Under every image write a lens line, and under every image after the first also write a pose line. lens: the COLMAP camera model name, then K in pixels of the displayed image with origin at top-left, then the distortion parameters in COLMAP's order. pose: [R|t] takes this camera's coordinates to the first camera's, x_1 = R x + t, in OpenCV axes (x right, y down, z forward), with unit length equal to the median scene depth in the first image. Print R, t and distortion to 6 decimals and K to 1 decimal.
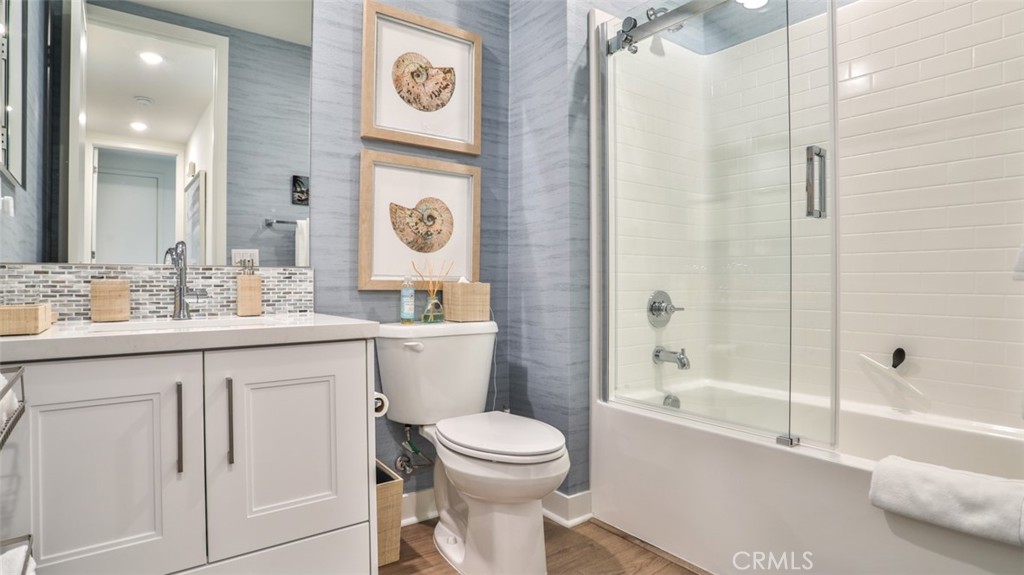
lens RADIAL K [[540.3, 0, 511.6], [0, 540.3, 284.9], [0, 0, 1]] dist [-0.030027, 0.001181]
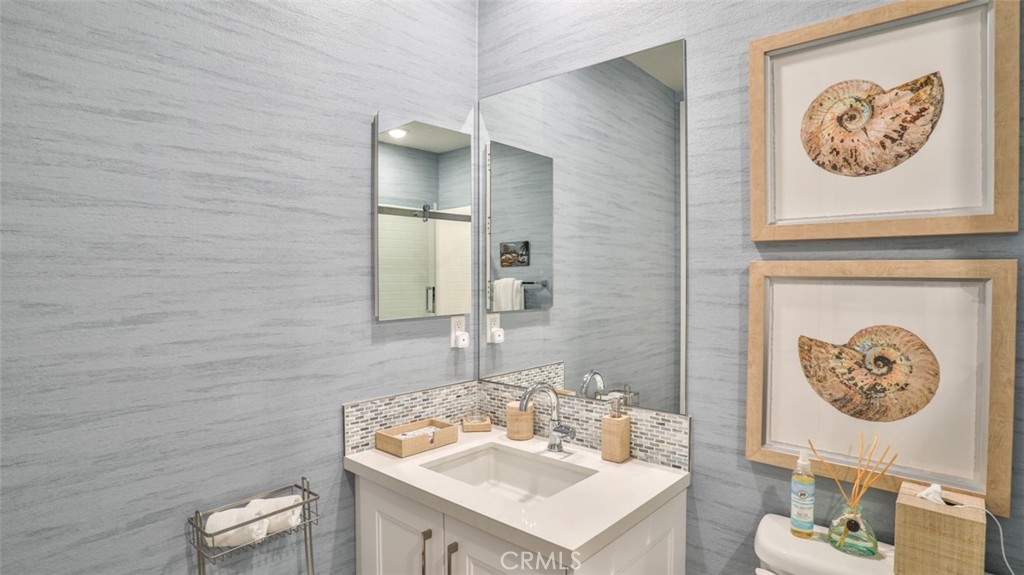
lens RADIAL K [[540.3, 0, 512.6], [0, 540.3, 288.2], [0, 0, 1]] dist [-0.030027, 0.001181]
pose [[0.205581, 0.031167, -0.978144, 0.324402], [0.004272, 0.999455, 0.032744, -0.228983], [0.978631, -0.010910, 0.205336, 0.528068]]
